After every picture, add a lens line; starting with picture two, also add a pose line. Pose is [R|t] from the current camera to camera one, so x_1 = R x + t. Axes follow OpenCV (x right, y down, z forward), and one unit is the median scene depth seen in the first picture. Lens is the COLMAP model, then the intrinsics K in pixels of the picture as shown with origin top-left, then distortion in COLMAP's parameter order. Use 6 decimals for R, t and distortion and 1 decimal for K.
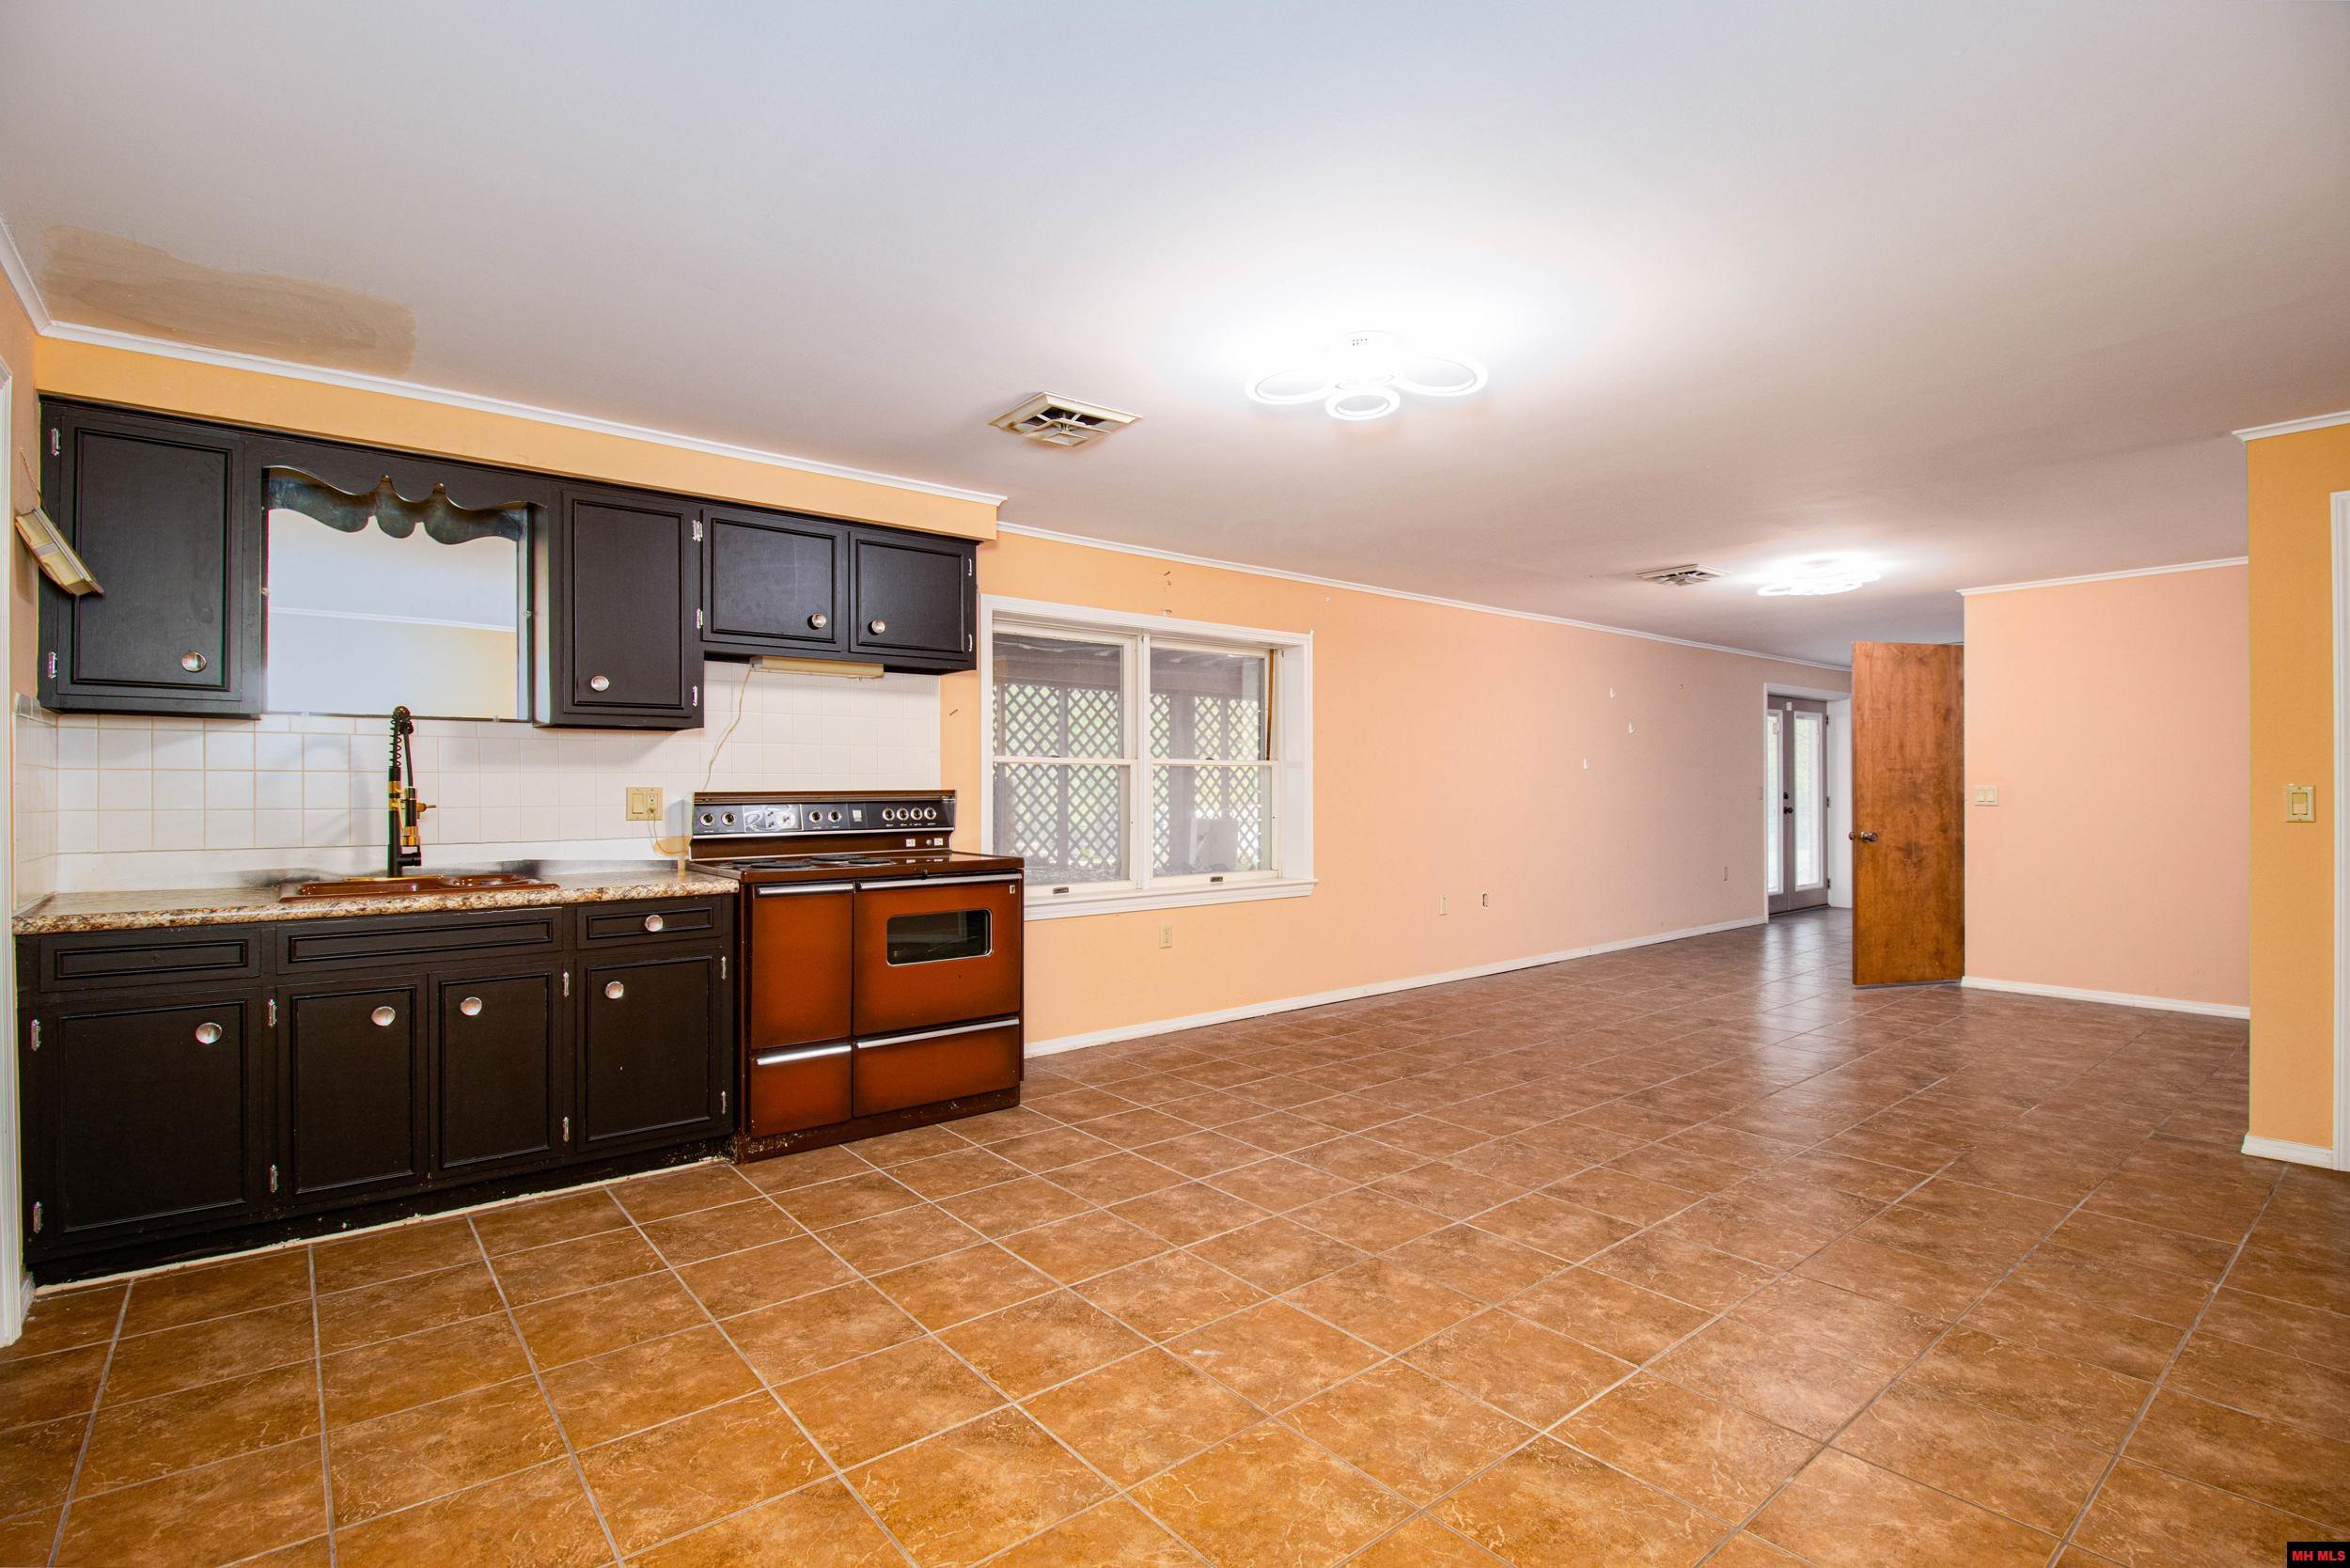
lens RADIAL K [[1100.9, 0, 1175.5], [0, 1100.9, 793.2], [0, 0, 1]] dist [-0.002695, -0.002557]
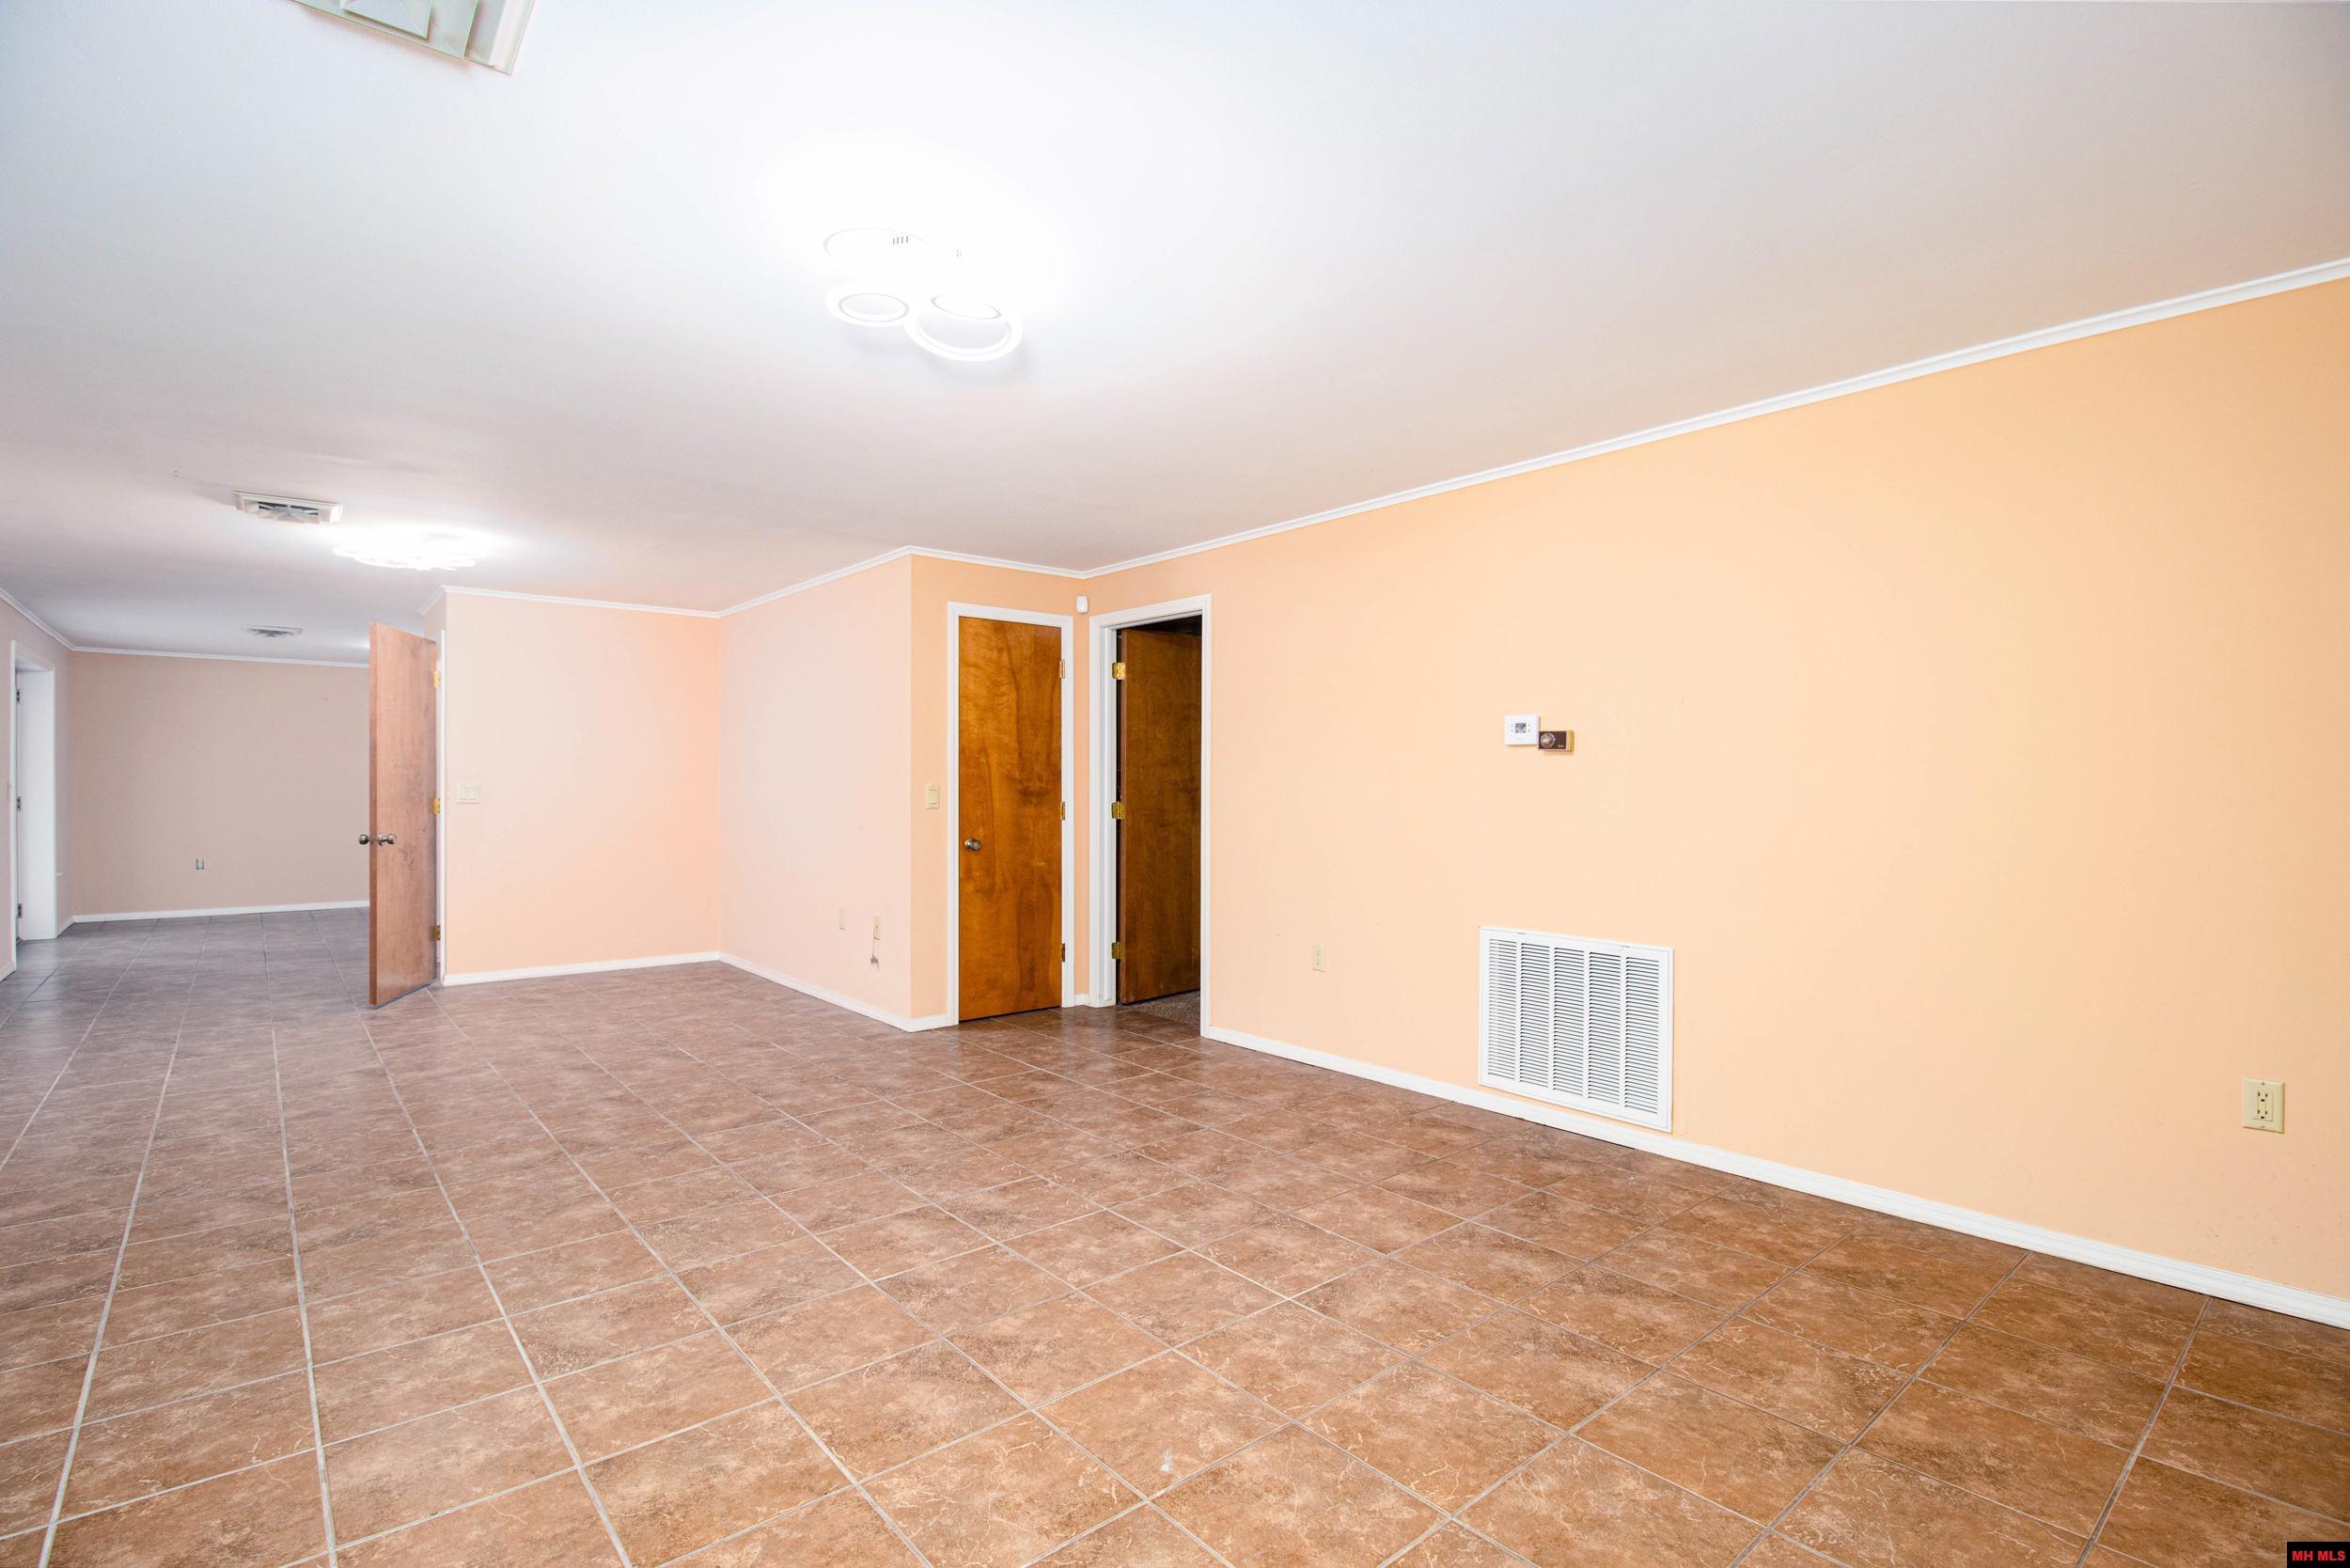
lens RADIAL K [[1100.9, 0, 1176.0], [0, 1100.9, 771.5], [0, 0, 1]] dist [-0.002695, -0.002557]
pose [[-0.022090, 0.017166, 0.999609, -0.605400], [0.000553, 0.999853, -0.017158, -0.000104], [-0.999756, 0.000174, -0.022096, 0.752472]]
